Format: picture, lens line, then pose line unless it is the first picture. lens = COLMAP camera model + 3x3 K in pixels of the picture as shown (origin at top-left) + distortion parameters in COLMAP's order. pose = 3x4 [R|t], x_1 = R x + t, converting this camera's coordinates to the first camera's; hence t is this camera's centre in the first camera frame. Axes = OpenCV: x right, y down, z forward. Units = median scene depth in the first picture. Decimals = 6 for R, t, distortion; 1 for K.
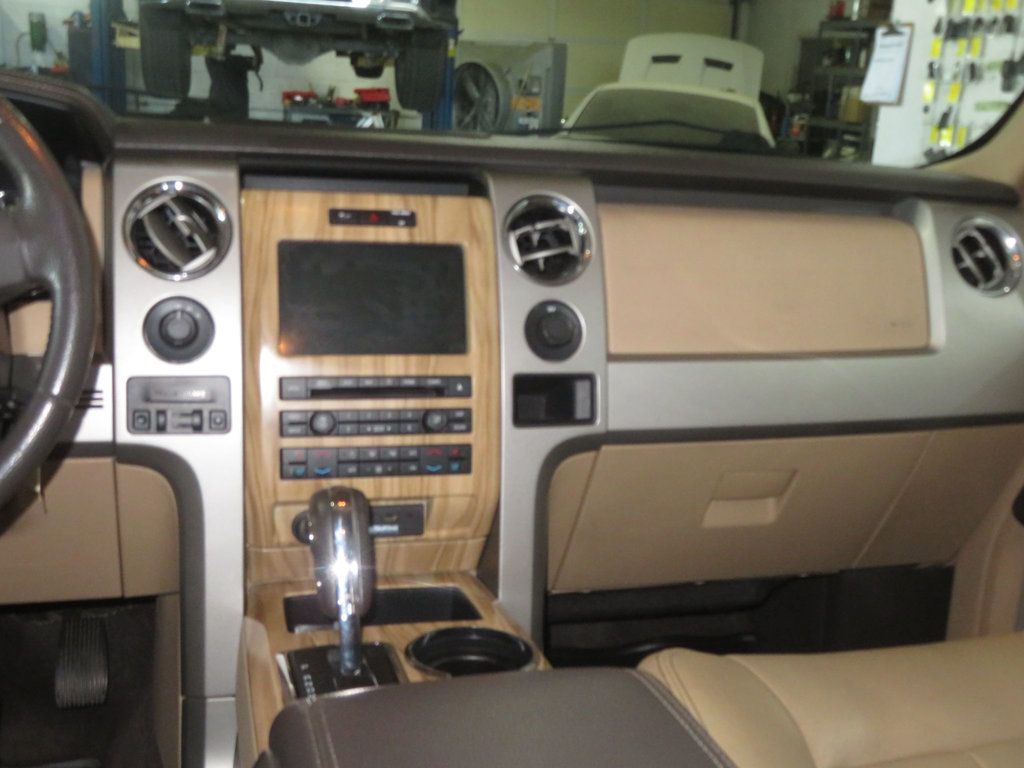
lens RADIAL K [[1082.6, 0, 514.3], [0, 1082.6, 388.9], [0, 0, 1]] dist [-0.030895, 0.000000]
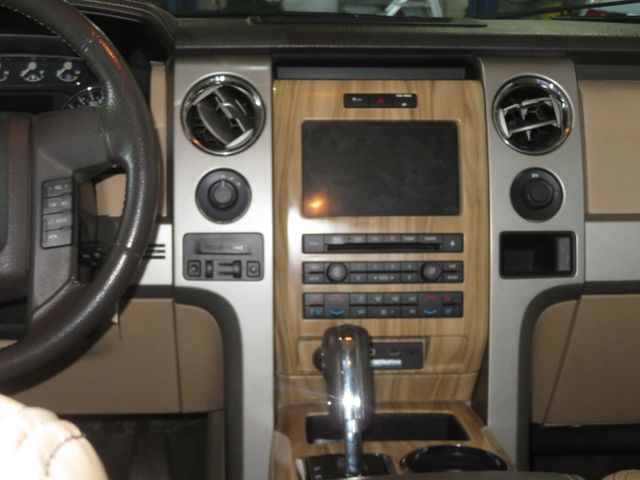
lens RADIAL K [[1065.4, 0, 319.3], [0, 1065.4, 236.7], [0, 0, 1]] dist [-0.165838, 0.000000]
pose [[0.974064, 0.003817, -0.226239, 0.069335], [-0.004643, 0.999984, -0.003121, -0.004391], [0.226224, 0.004091, 0.974067, -0.154740]]
